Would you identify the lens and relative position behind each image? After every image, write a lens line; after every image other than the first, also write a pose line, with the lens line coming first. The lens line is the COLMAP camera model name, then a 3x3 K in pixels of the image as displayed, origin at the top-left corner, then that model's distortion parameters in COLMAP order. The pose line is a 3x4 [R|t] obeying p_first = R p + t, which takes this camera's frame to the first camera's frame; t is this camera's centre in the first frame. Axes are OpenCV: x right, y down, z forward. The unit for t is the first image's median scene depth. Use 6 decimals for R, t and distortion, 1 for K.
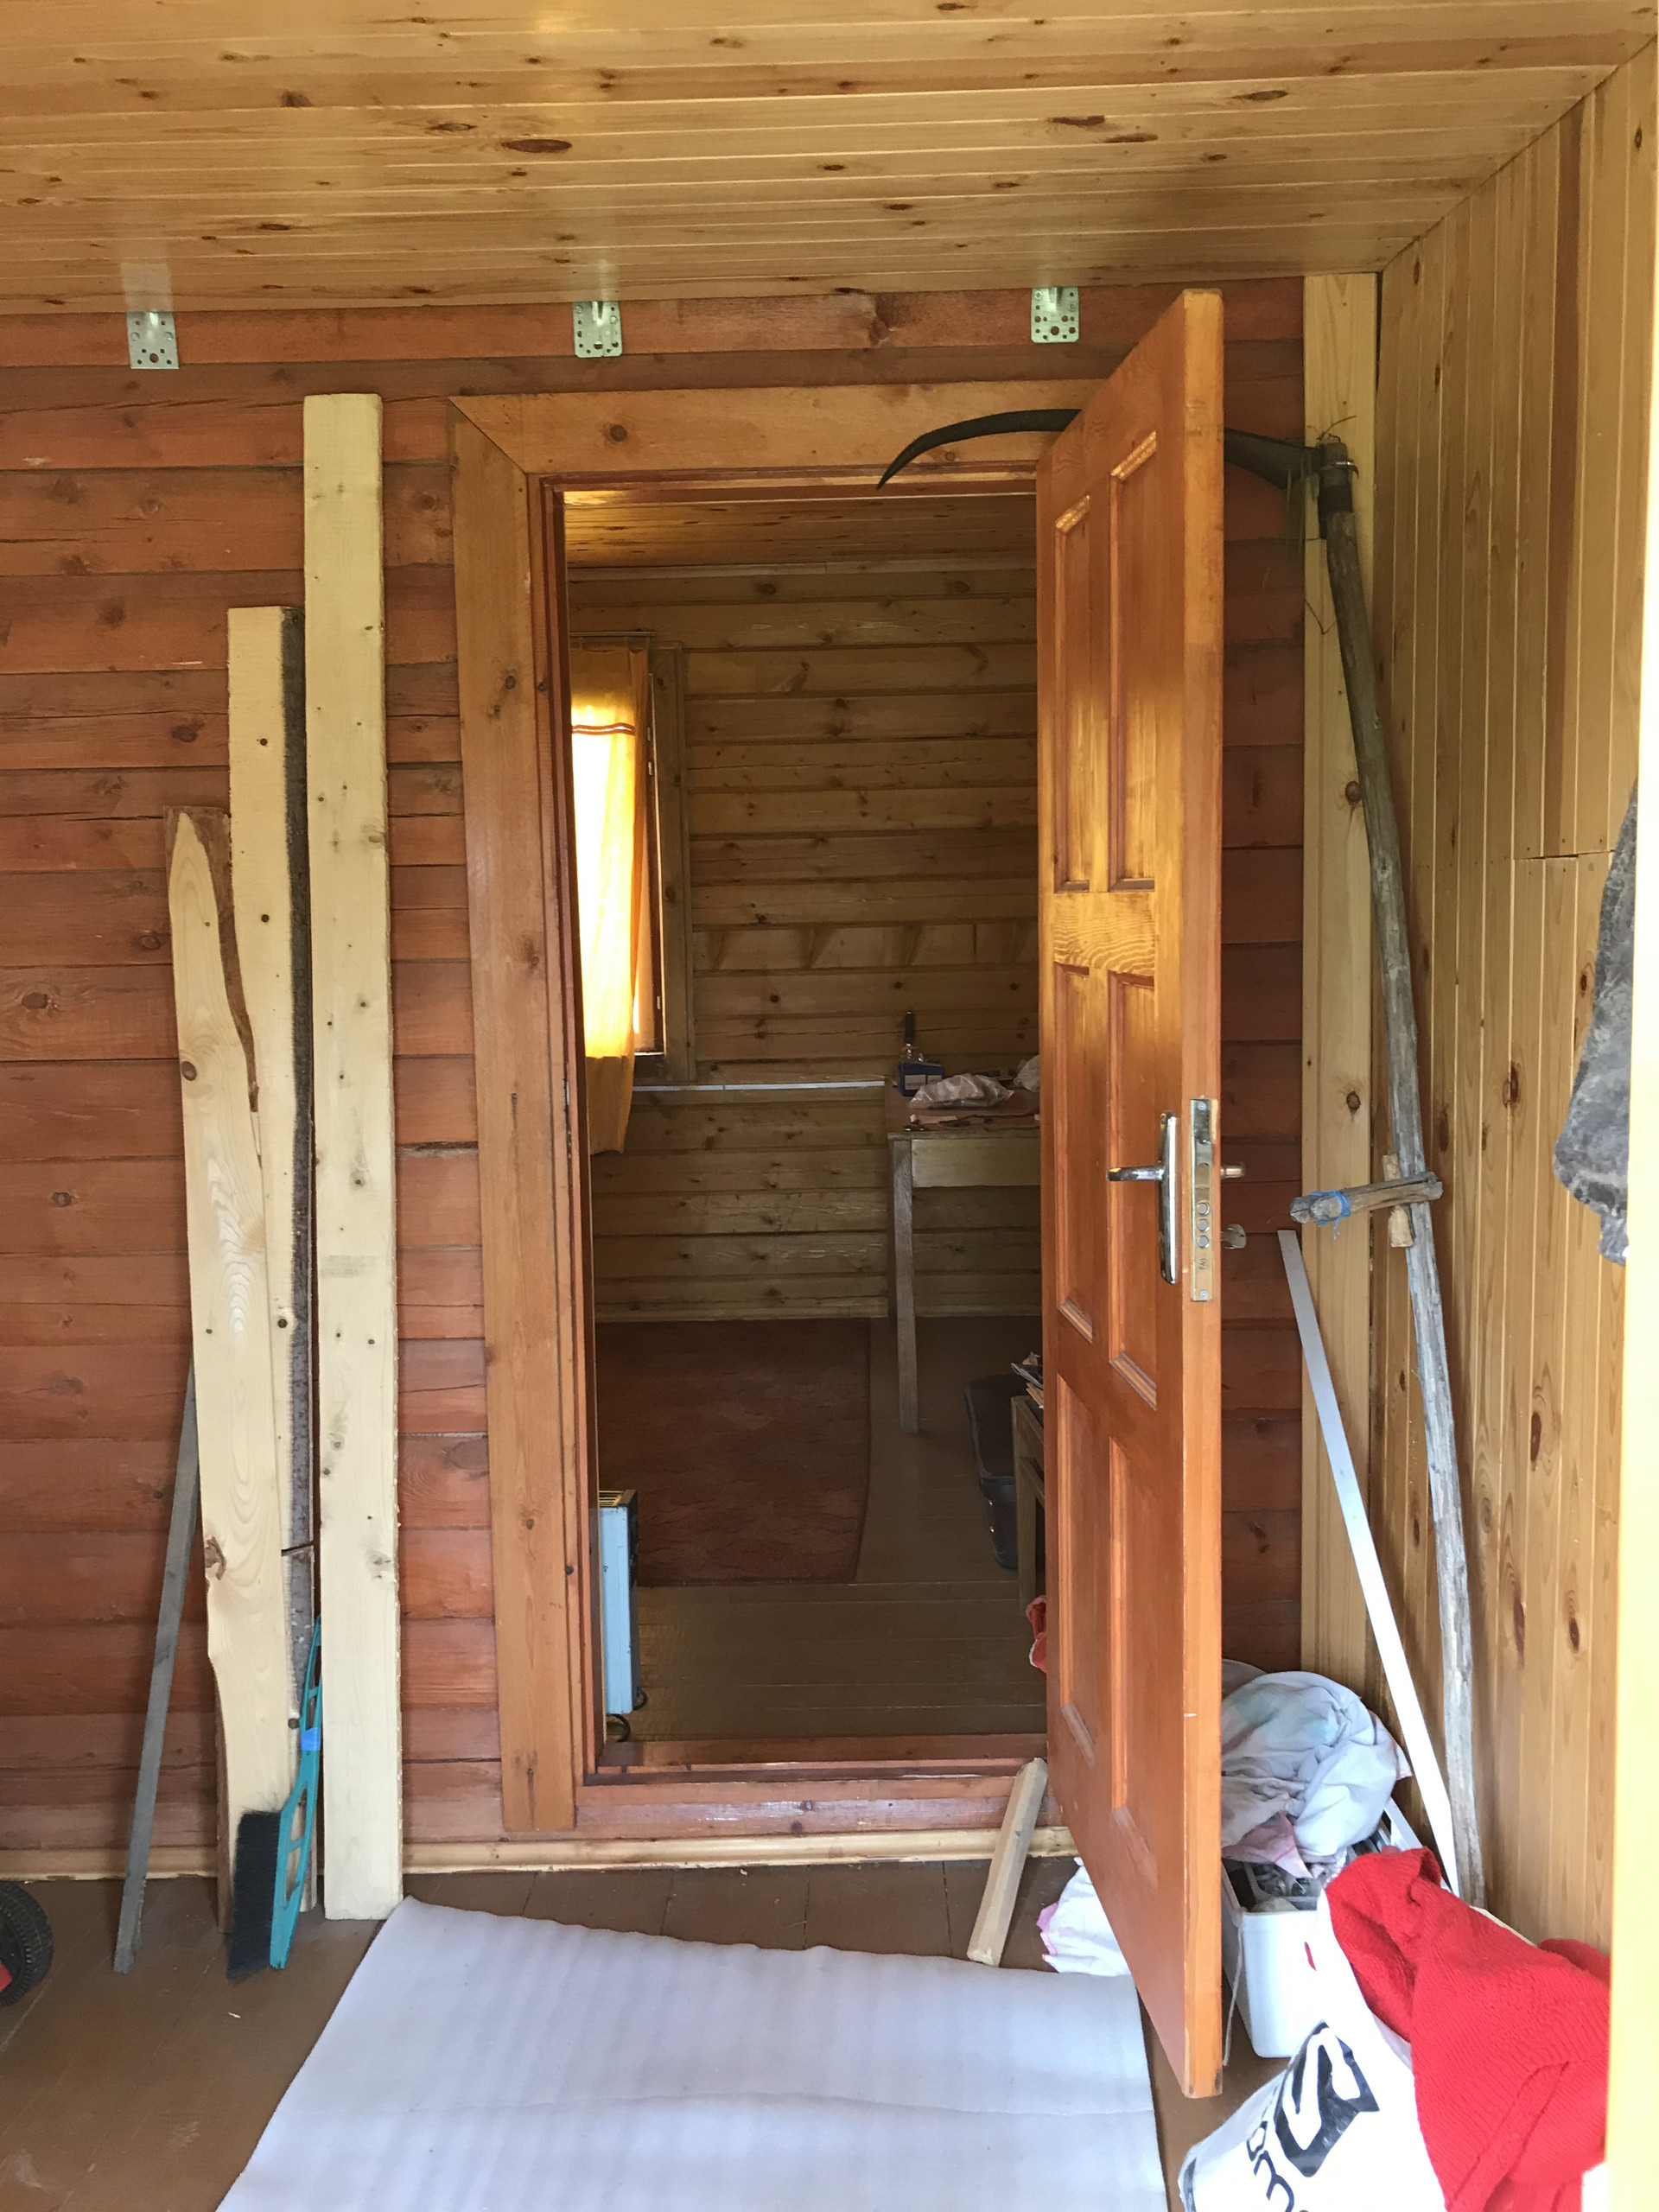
lens RADIAL K [[1827.3, 0, 856.9], [0, 1827.3, 1105.0], [0, 0, 1]] dist [0.044758, -0.134282]
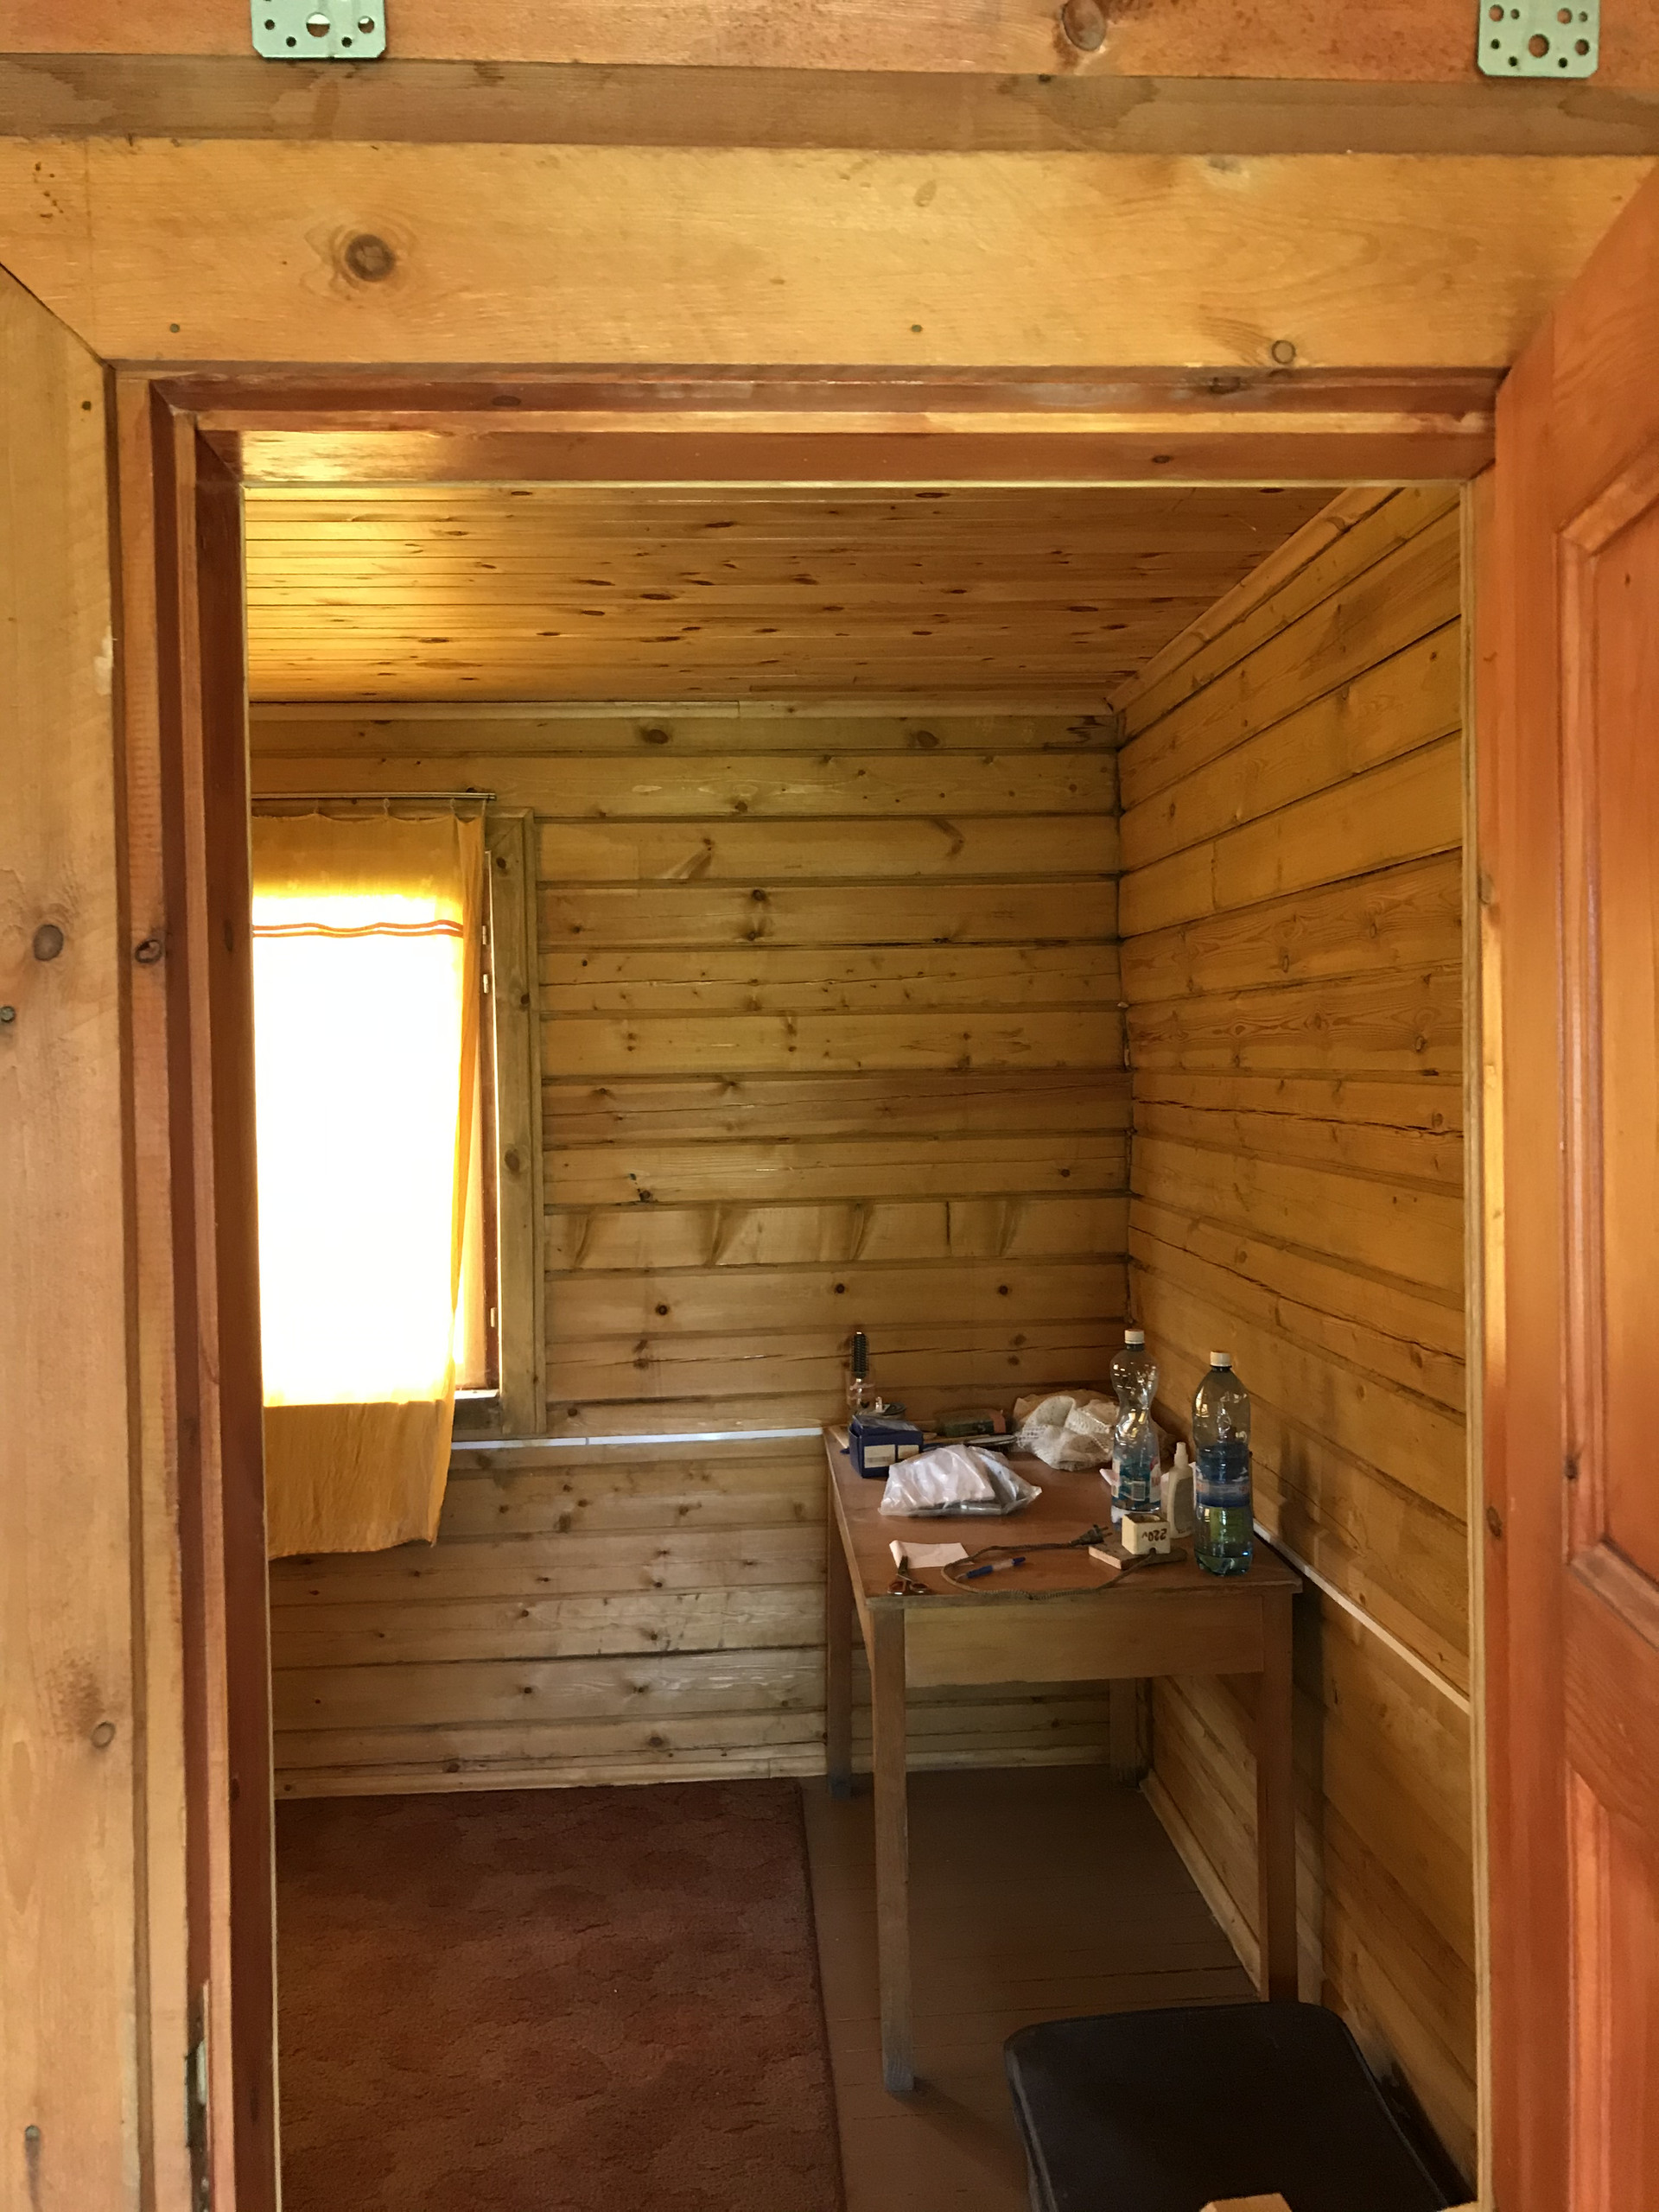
lens RADIAL K [[1817.2, 0, 861.5], [0, 1817.2, 1071.9], [0, 0, 1]] dist [0.097312, -0.137508]
pose [[0.996214, 0.000136, 0.086939, -0.061441], [0.008655, 0.994876, -0.100734, -0.159553], [-0.086507, 0.101105, 0.991108, 0.605729]]
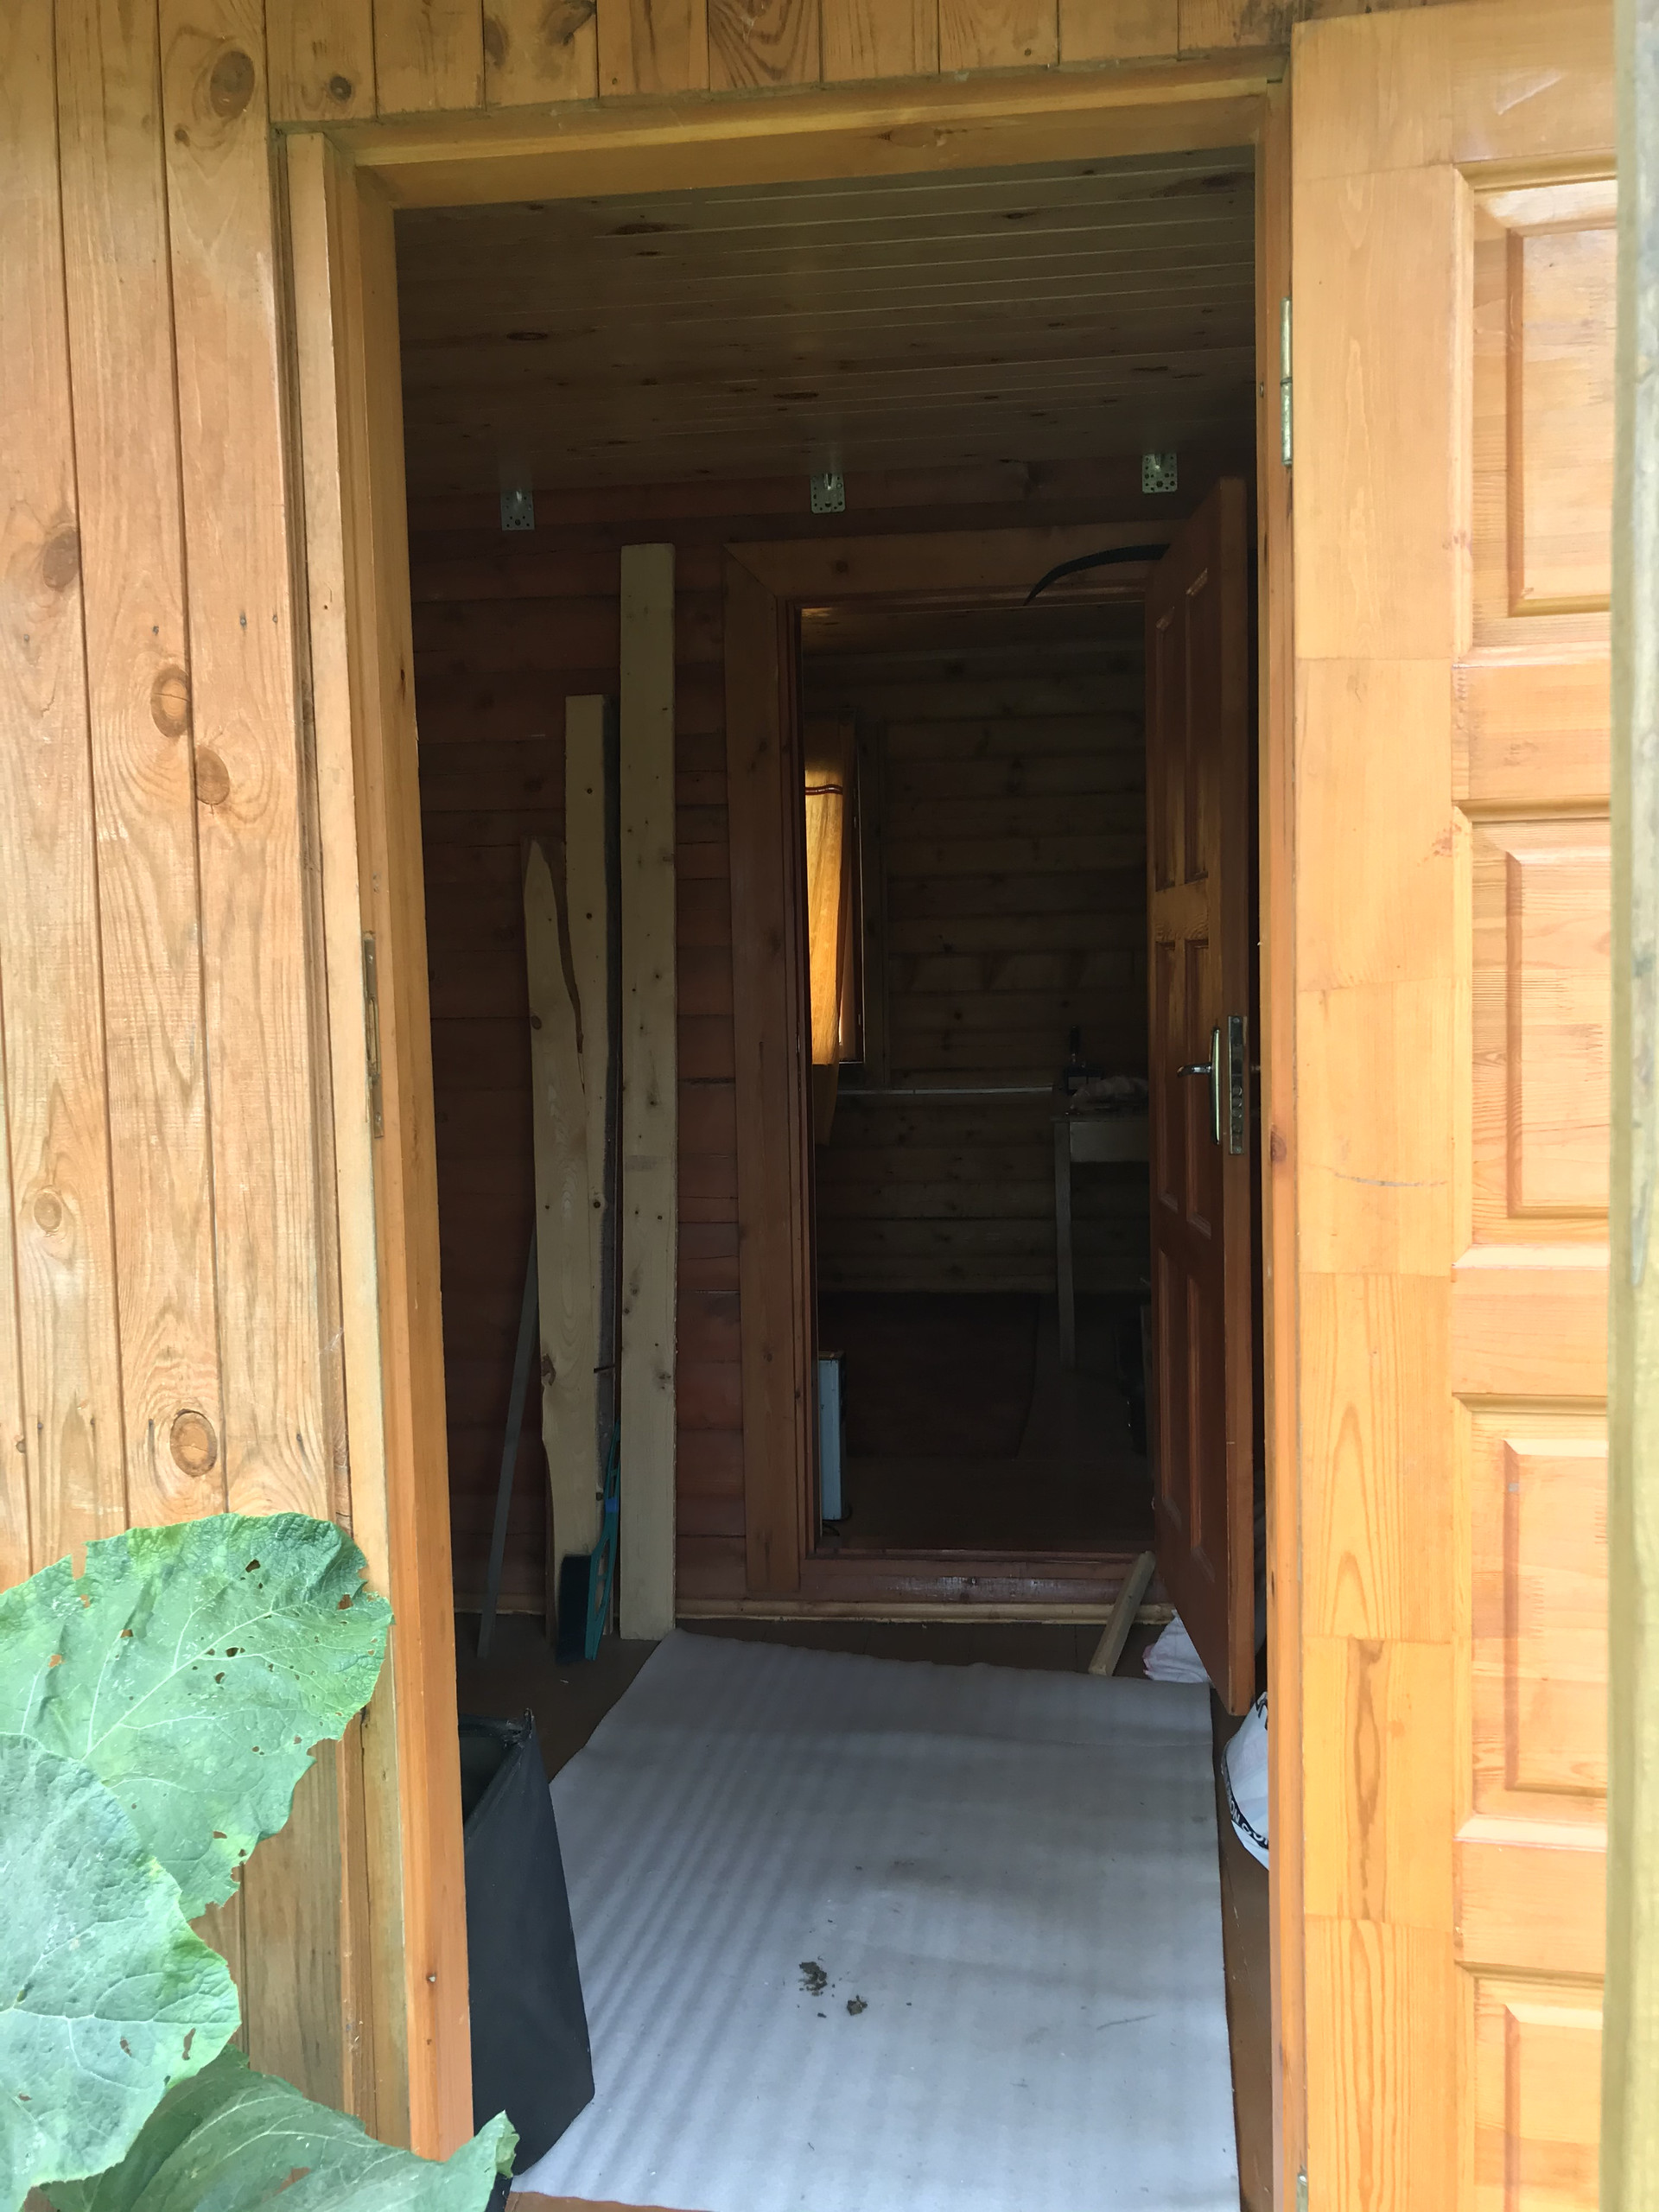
lens RADIAL K [[1827.3, 0, 856.9], [0, 1827.3, 1105.0], [0, 0, 1]] dist [0.044758, -0.134282]
pose [[0.994473, 0.004896, -0.104882, 0.027025], [-0.008747, 0.999303, -0.036287, 0.085483], [0.104631, 0.037004, 0.993822, -0.339390]]
